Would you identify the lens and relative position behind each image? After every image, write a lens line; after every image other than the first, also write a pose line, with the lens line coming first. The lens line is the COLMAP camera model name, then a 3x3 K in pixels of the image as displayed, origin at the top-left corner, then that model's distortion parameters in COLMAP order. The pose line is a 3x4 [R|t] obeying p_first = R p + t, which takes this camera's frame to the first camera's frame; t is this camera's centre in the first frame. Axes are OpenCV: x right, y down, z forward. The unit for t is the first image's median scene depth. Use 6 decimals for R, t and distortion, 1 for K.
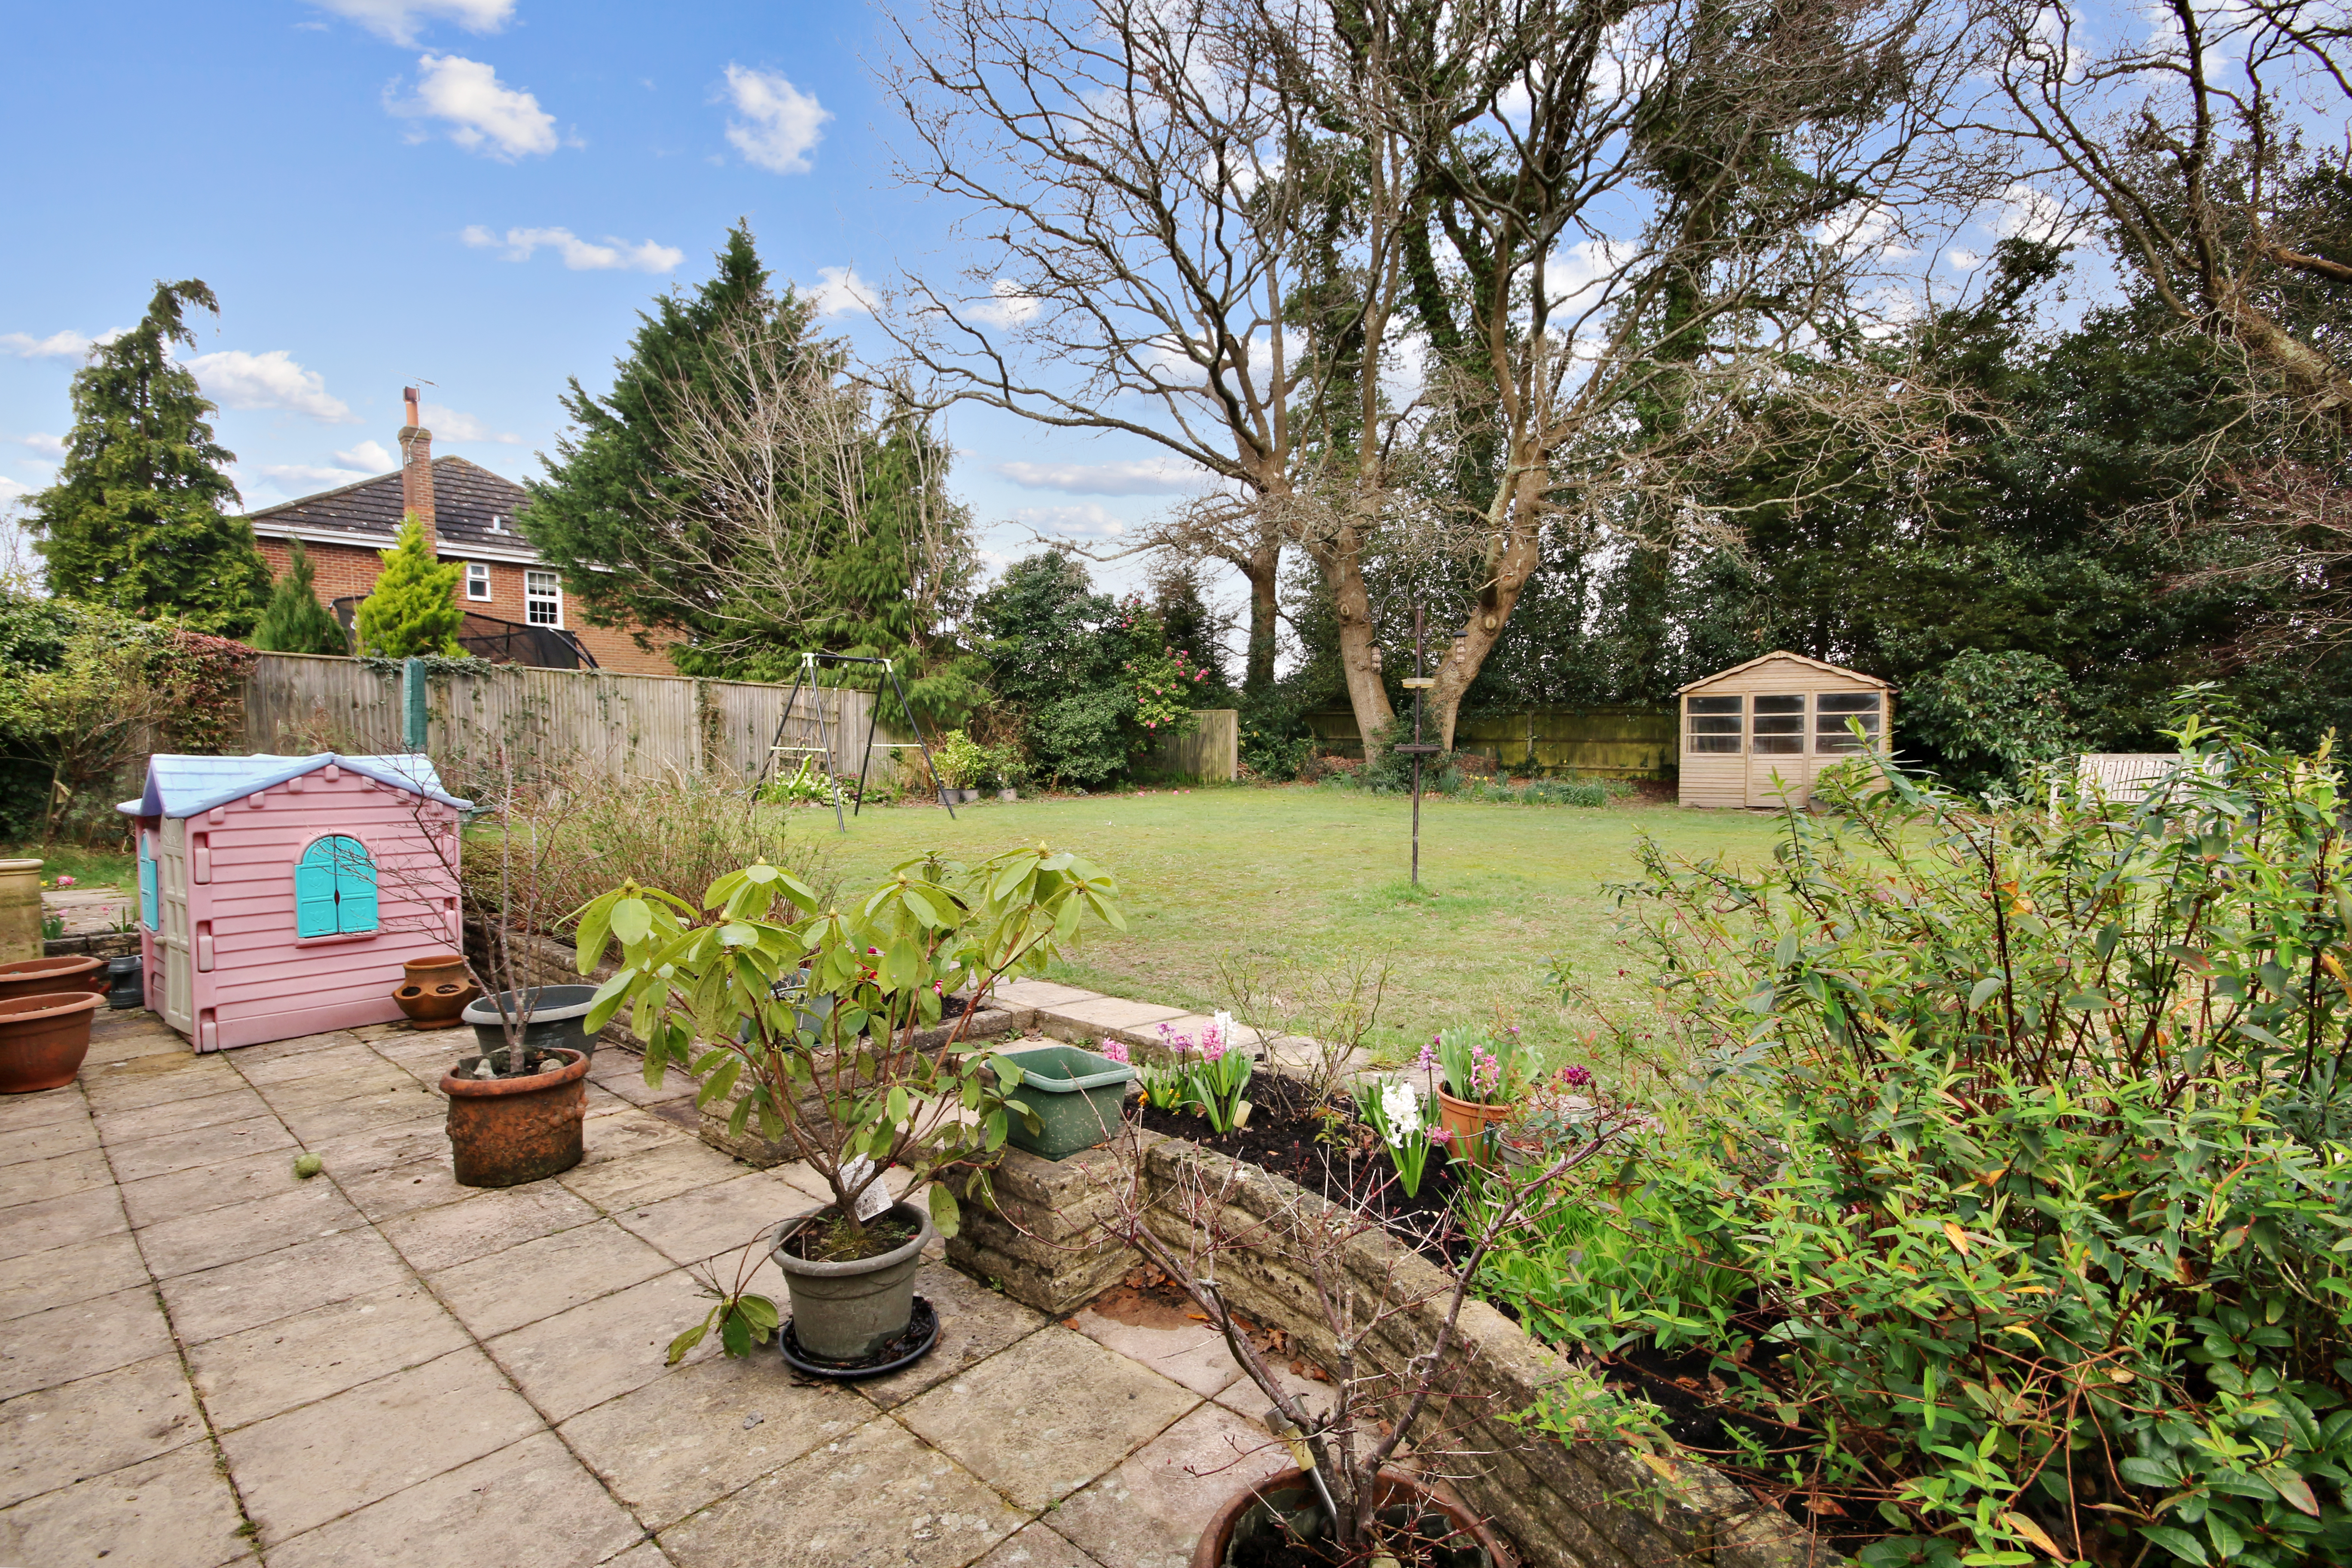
lens RADIAL K [[1116.5, 0, 1161.3], [0, 1116.5, 806.2], [0, 0, 1]] dist [-0.000861, -0.001339]
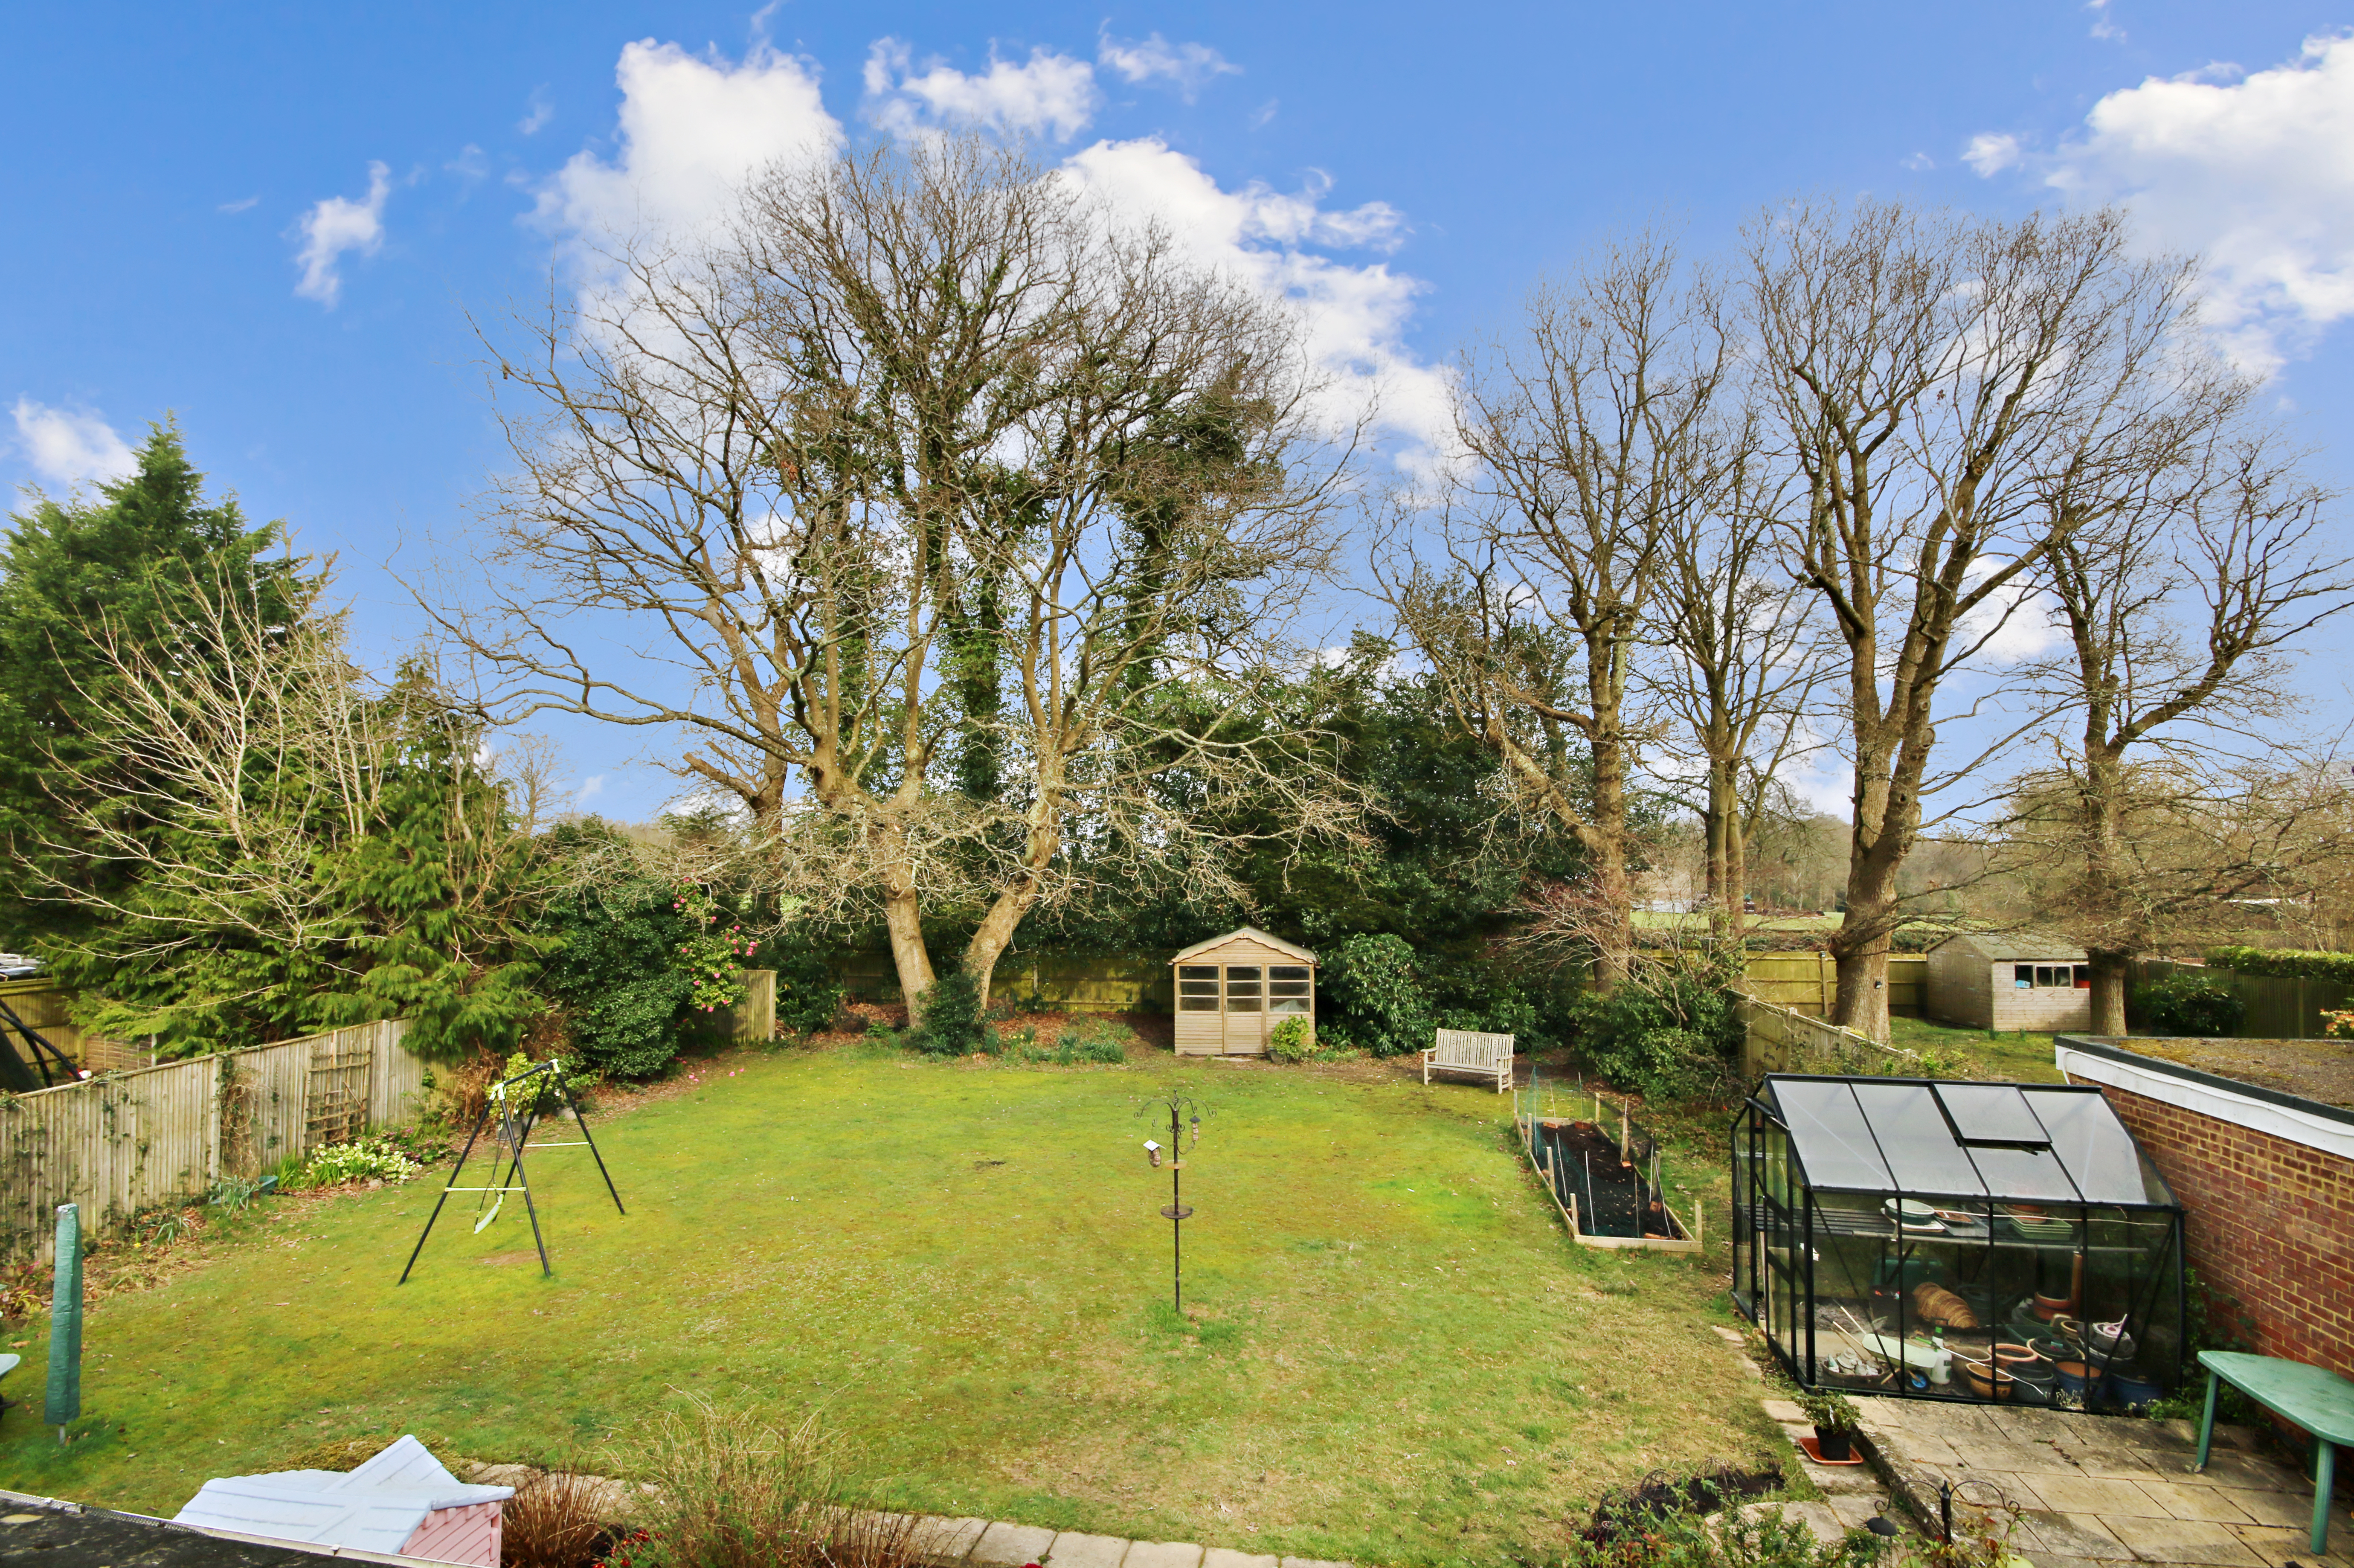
lens RADIAL K [[1125.7, 0, 1173.5], [0, 1125.7, 803.6], [0, 0, 1]] dist [-0.000077, -0.000084]
pose [[0.855721, 0.023364, 0.516910, -0.185610], [0.030688, 0.994930, -0.095773, -0.152657], [-0.516527, 0.097818, 0.850665, -0.088623]]
